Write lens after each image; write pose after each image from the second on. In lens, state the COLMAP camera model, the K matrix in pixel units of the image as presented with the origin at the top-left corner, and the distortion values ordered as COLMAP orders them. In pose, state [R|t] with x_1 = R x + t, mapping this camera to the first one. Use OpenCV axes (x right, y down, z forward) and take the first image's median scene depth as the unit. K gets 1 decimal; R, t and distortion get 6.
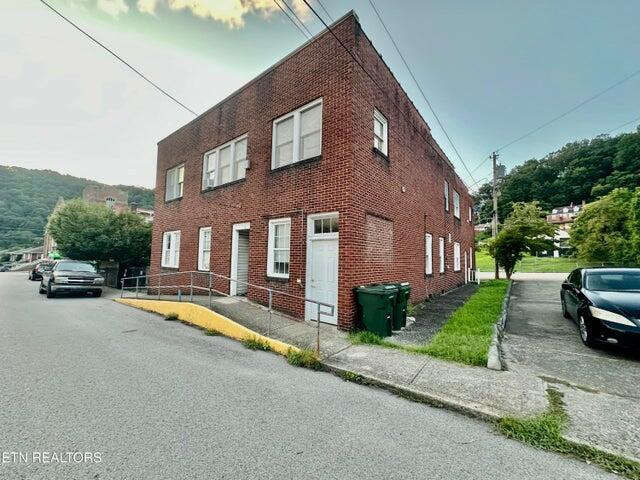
lens RADIAL K [[254.0, 0, 320.8], [0, 254.0, 241.1], [0, 0, 1]] dist [-0.002811, 0.000928]
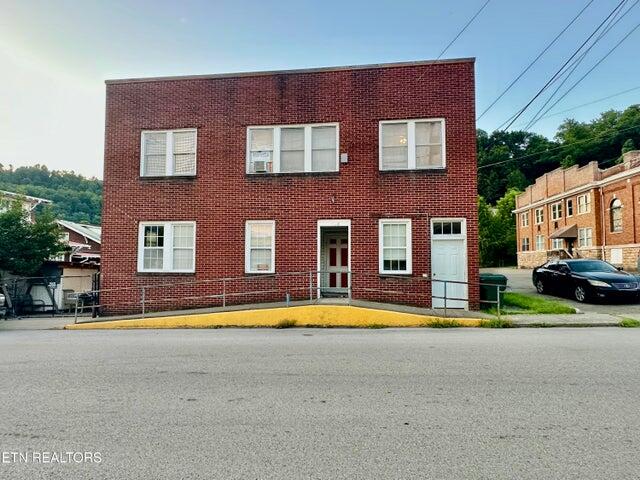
lens RADIAL K [[369.8, 0, 319.6], [0, 369.8, 239.7], [0, 0, 1]] dist [-0.009478, -0.000630]
pose [[0.856076, 0.011651, 0.516719, -1.170512], [-0.019776, 0.999752, 0.010222, -0.010631], [-0.516472, -0.018970, 0.856094, -0.149171]]
